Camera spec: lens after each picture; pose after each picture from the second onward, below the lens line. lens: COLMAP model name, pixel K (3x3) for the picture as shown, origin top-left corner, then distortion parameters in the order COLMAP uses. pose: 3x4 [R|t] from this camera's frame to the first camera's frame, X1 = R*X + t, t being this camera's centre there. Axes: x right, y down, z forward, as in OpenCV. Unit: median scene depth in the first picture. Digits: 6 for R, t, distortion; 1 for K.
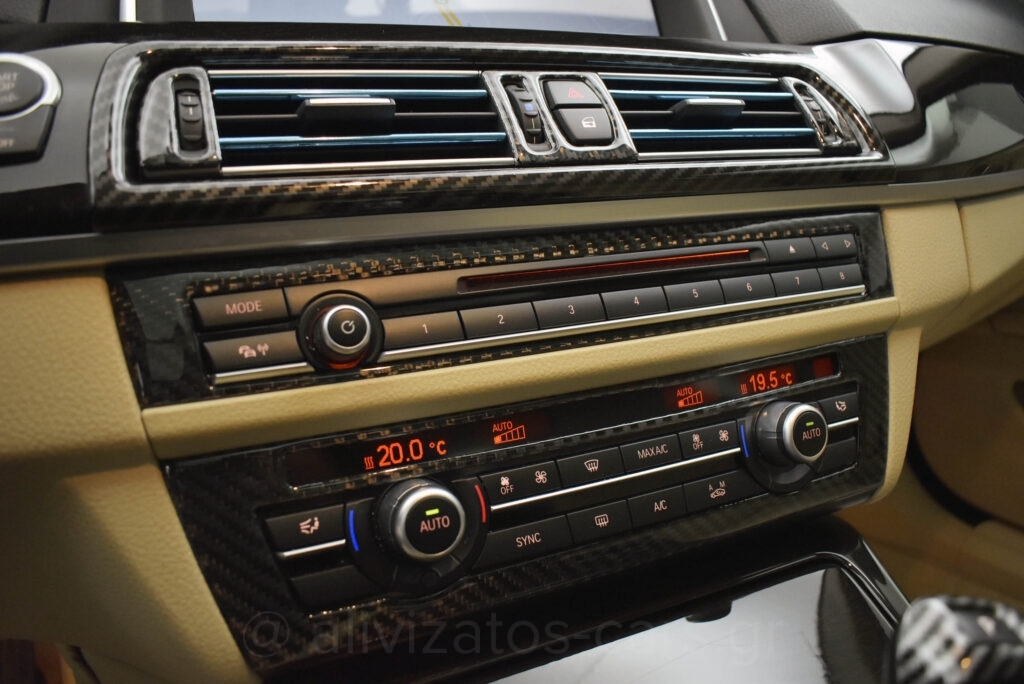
lens RADIAL K [[810.6, 0, 516.1], [0, 810.6, 336.2], [0, 0, 1]] dist [-0.089979, 0.009271]
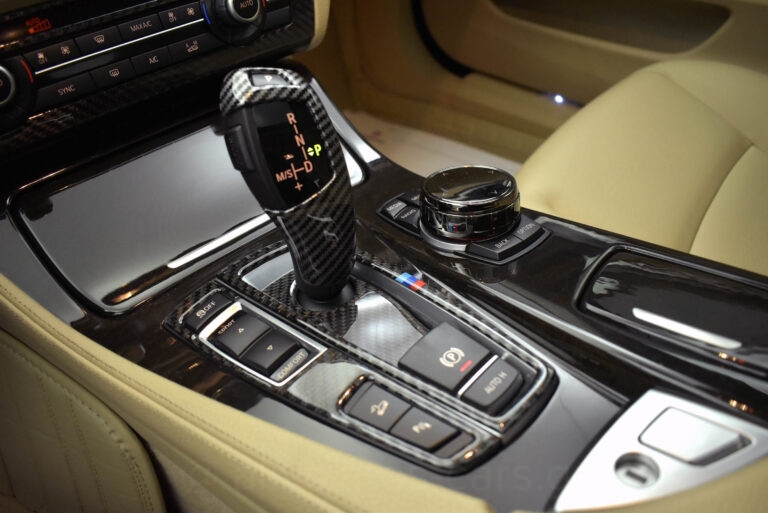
lens RADIAL K [[607.9, 0, 390.7], [0, 607.9, 261.3], [0, 0, 1]] dist [-0.089979, 0.009271]
pose [[0.946807, -0.209523, 0.244248, 0.240916], [0.083104, 0.892450, 0.443427, 0.076891], [-0.310887, -0.399542, 0.862390, -0.330080]]
